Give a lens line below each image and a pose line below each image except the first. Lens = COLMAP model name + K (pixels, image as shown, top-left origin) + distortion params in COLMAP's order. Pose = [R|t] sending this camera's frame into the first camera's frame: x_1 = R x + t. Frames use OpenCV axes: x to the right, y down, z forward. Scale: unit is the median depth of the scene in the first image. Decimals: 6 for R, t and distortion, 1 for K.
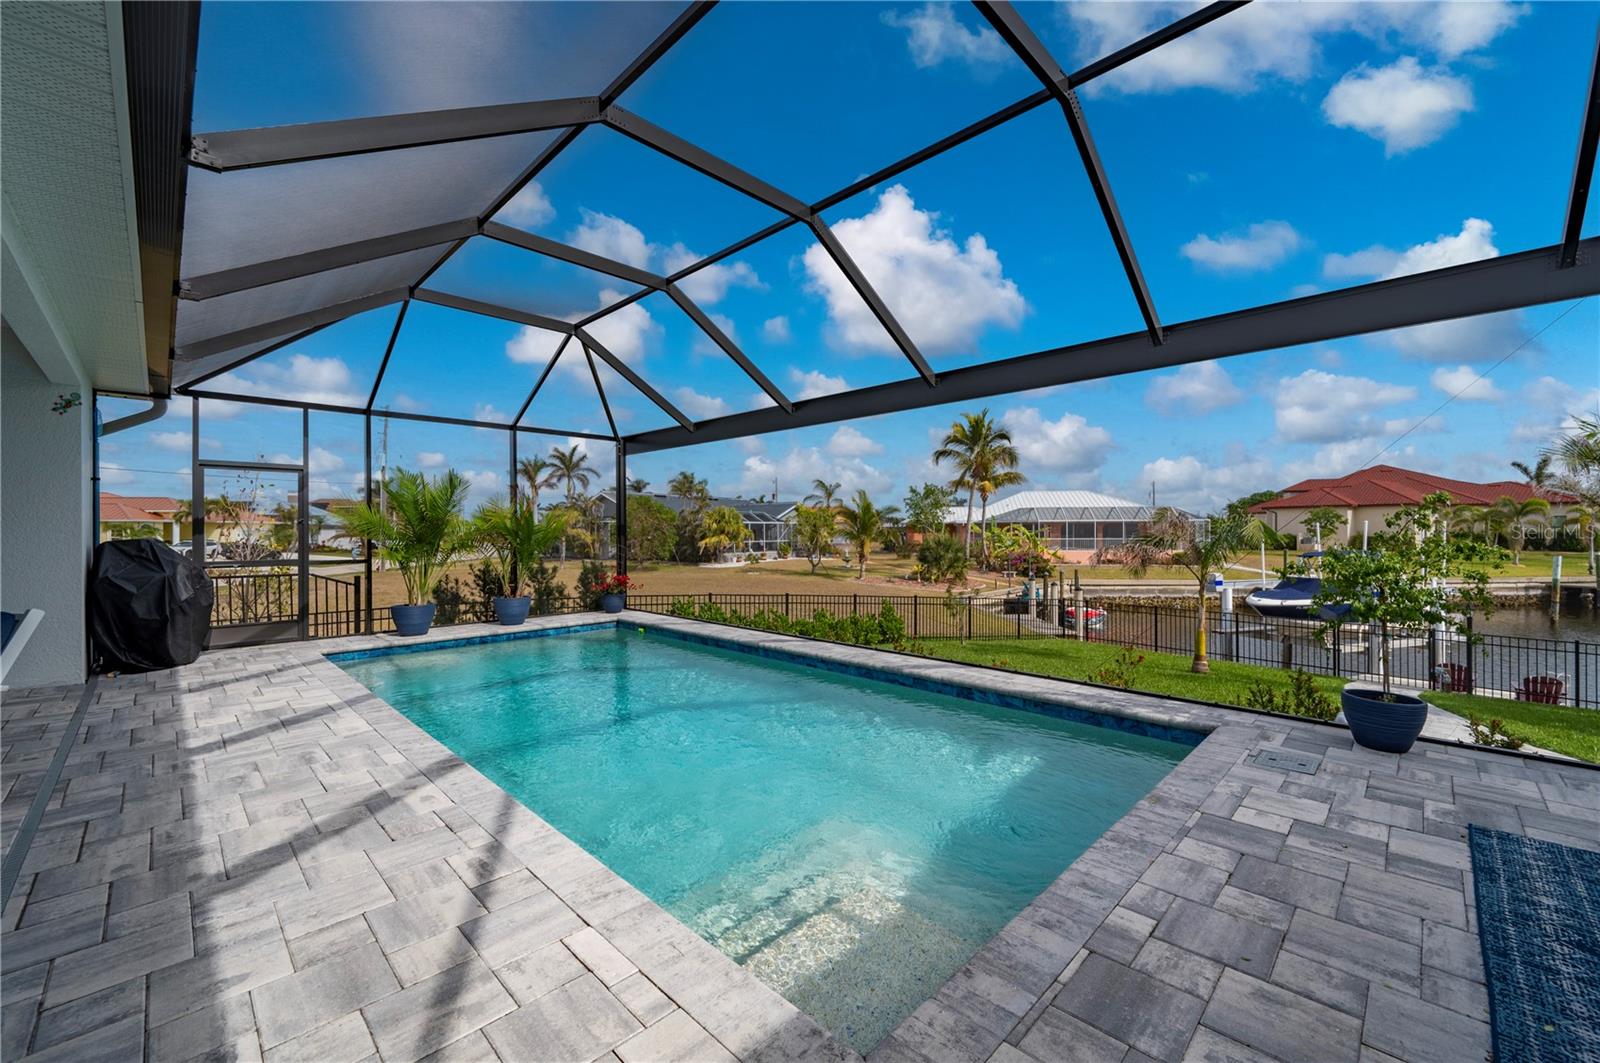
lens RADIAL K [[637.5, 0, 786.5], [0, 637.5, 530.0], [0, 0, 1]] dist [-0.002559, 0.000267]
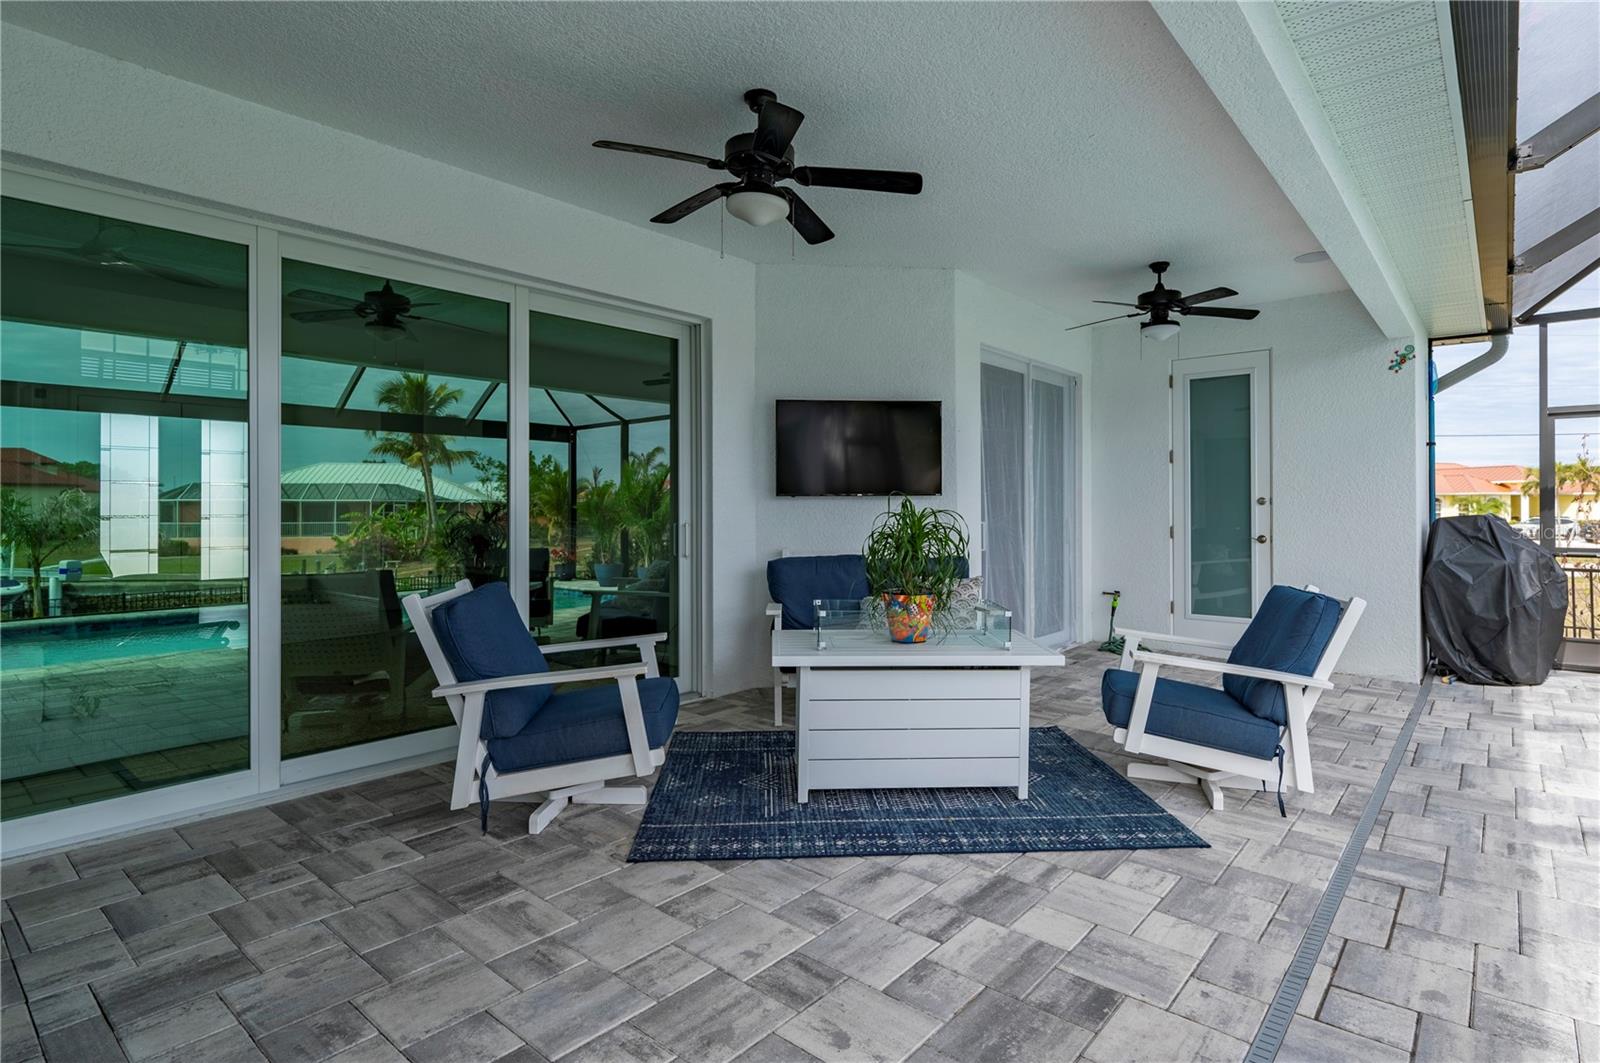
lens RADIAL K [[814.6, 0, 854.9], [0, 814.6, 501.3], [0, 0, 1]] dist [-0.004933, -0.001571]
pose [[0.115603, -0.004009, -0.993287, -0.088282], [0.000961, 0.999992, -0.003924, 0.000214], [0.993295, -0.000501, 0.115606, 0.099367]]
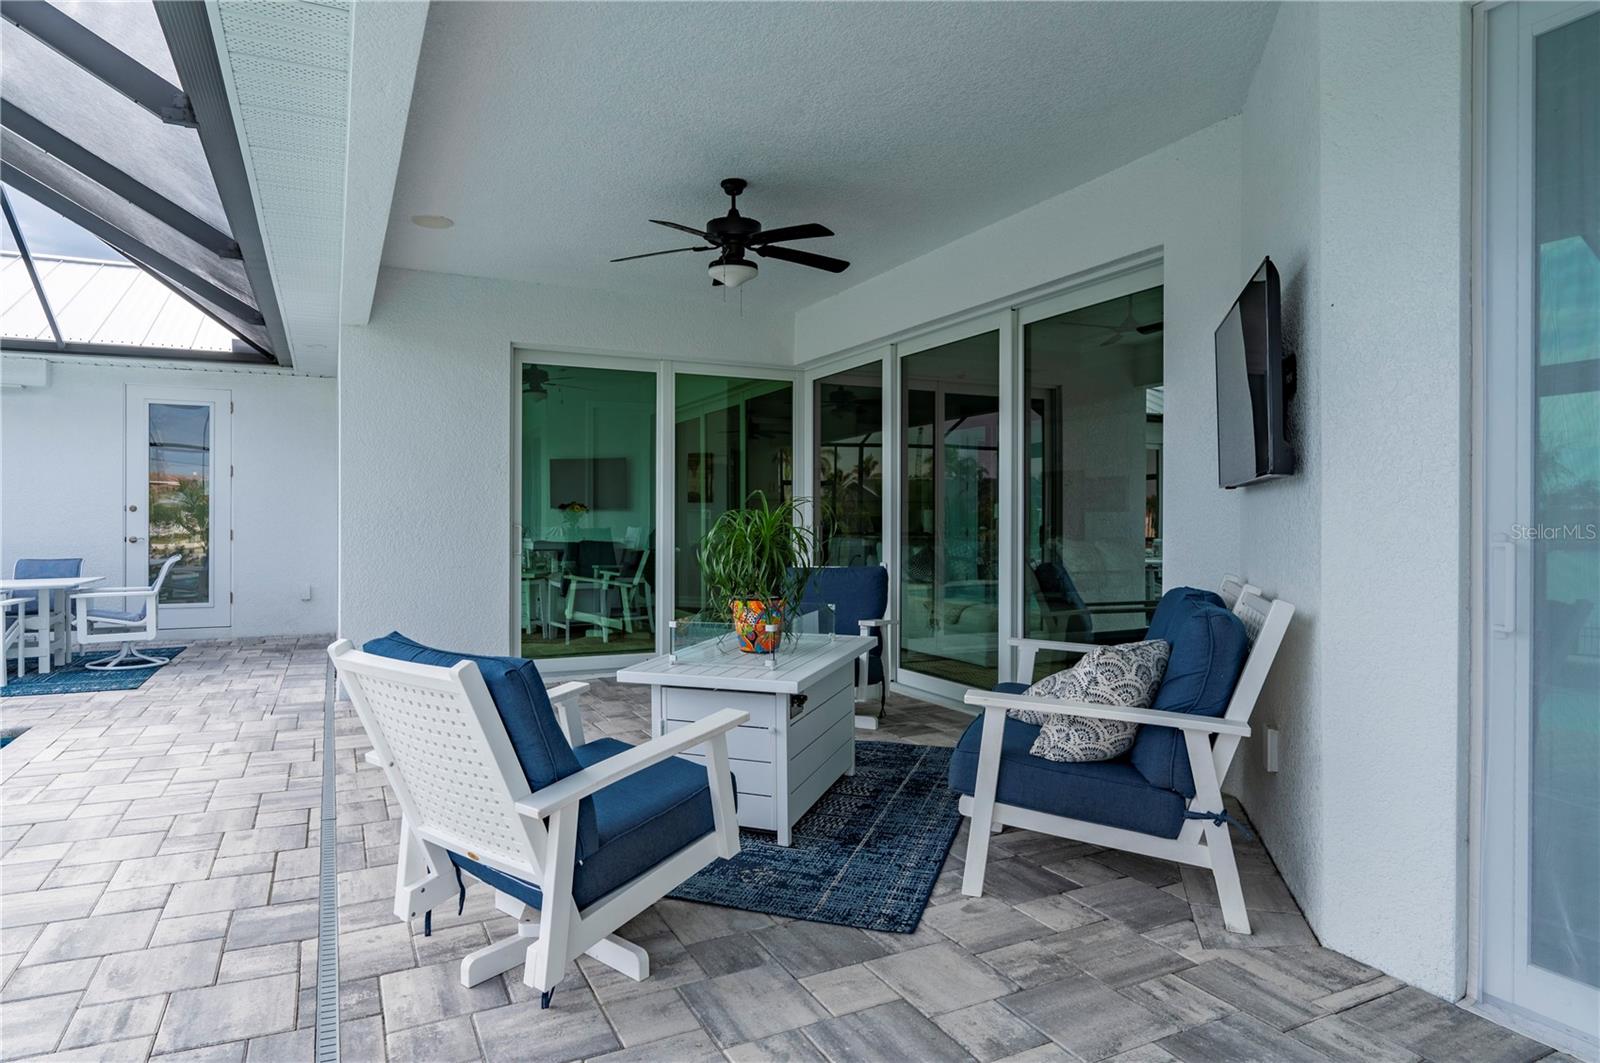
lens RADIAL K [[932.0, 0, 714.3], [0, 932.0, 519.2], [0, 0, 1]] dist [-0.005699, -0.001179]
pose [[-0.925006, 0.002851, 0.379942, -0.820850], [0.002726, 0.999996, -0.000867, 0.010976], [-0.379943, 0.000234, -0.925010, 0.743434]]
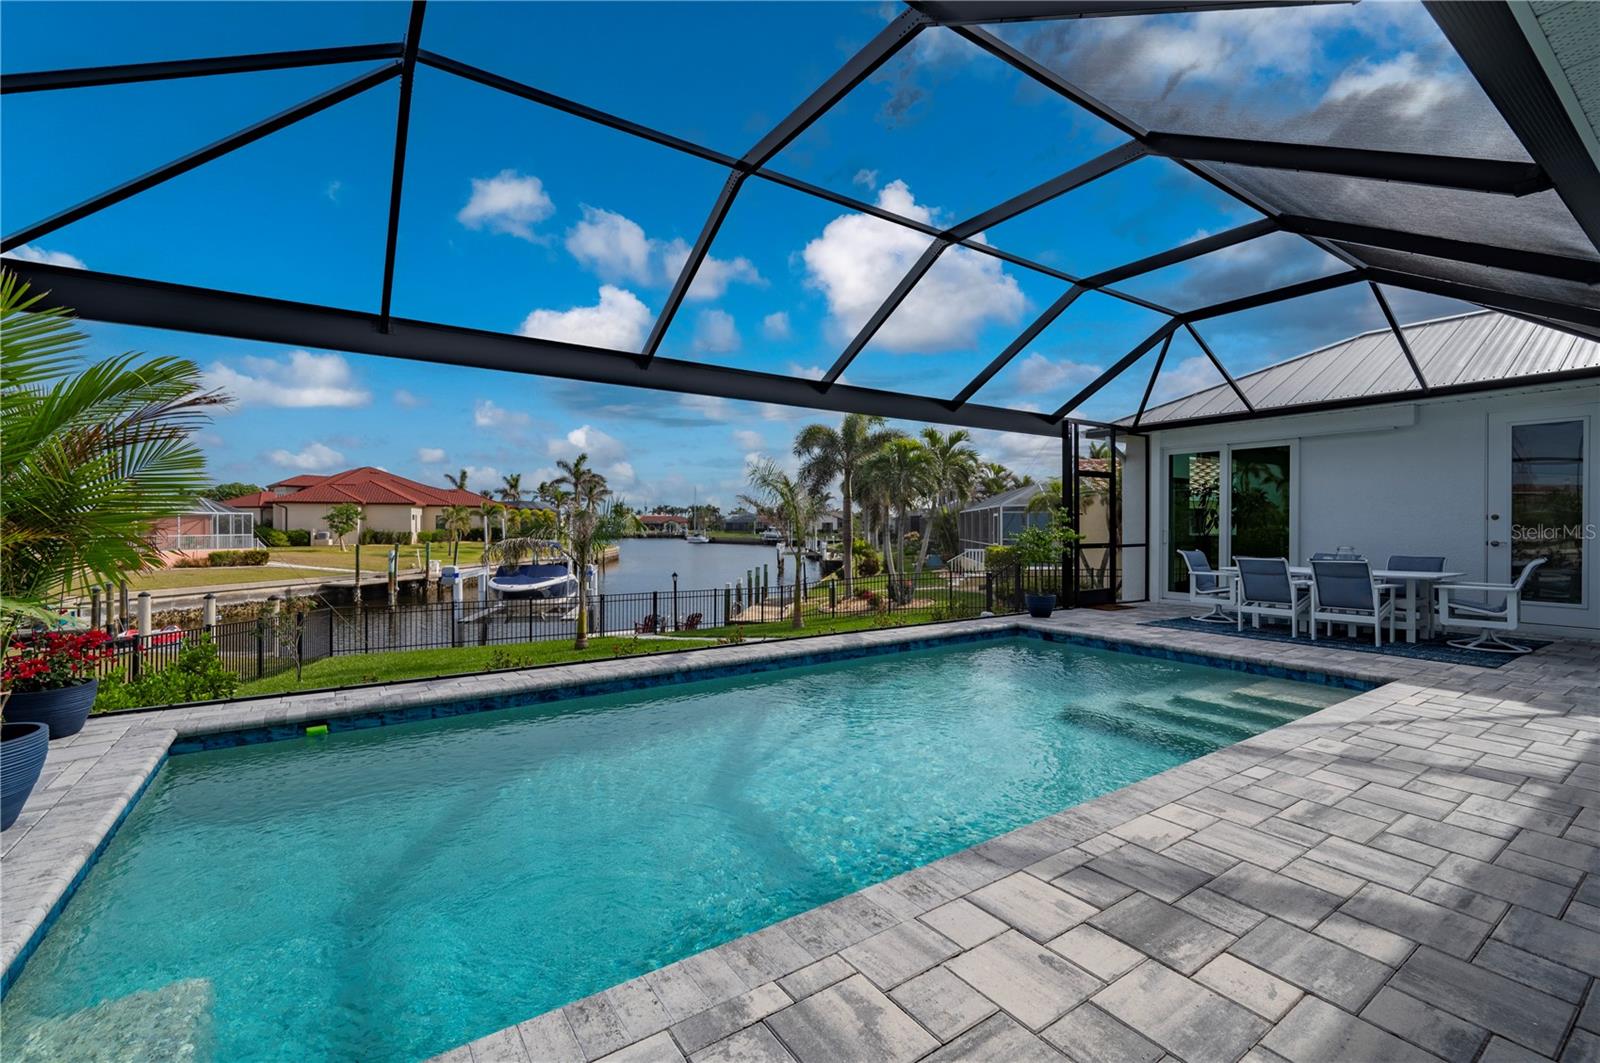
lens RADIAL K [[666.1, 0, 807.3], [0, 666.1, 526.6], [0, 0, 1]] dist [0.001067, -0.000244]
pose [[0.181906, 0.001030, 0.983315, -0.863541], [-0.002458, 0.999997, -0.000593, 0.012044], [-0.983313, -0.002309, 0.181908, 0.765235]]
